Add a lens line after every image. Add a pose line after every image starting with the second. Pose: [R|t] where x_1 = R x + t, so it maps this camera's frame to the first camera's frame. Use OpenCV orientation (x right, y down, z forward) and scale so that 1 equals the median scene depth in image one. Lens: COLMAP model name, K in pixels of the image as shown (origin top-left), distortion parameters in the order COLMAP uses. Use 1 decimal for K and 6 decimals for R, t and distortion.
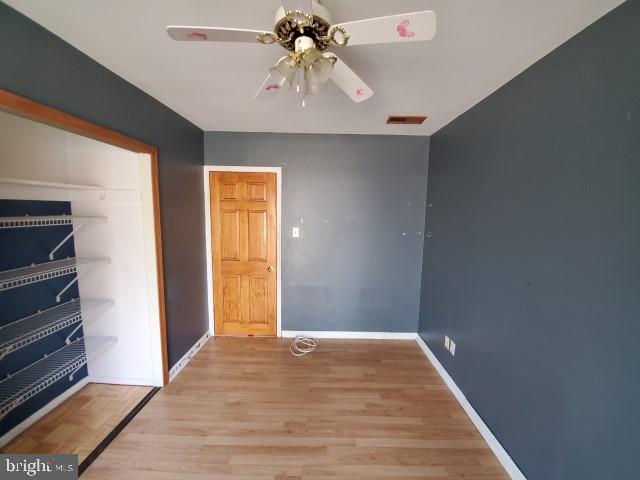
lens RADIAL K [[259.1, 0, 327.6], [0, 259.1, 240.1], [0, 0, 1]] dist [-0.000732, -0.000127]
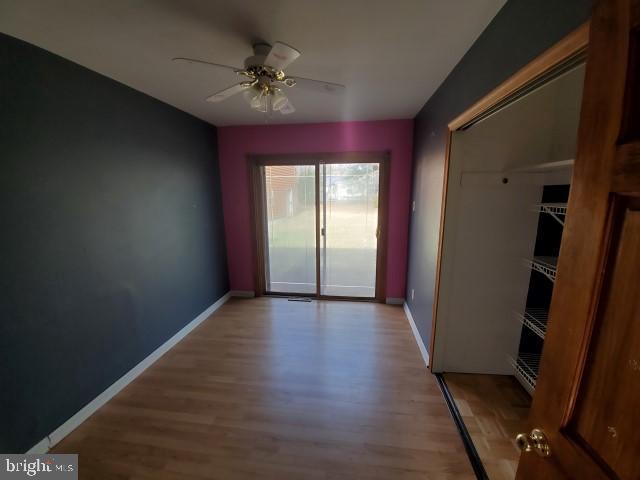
lens RADIAL K [[259.1, 0, 327.6], [0, 259.1, 240.1], [0, 0, 1]] dist [-0.000732, -0.000127]
pose [[-0.989173, -0.045390, 0.139560, -0.432567], [-0.000792, 0.952605, 0.304208, -0.196549], [-0.146753, 0.300804, -0.942327, 1.668289]]
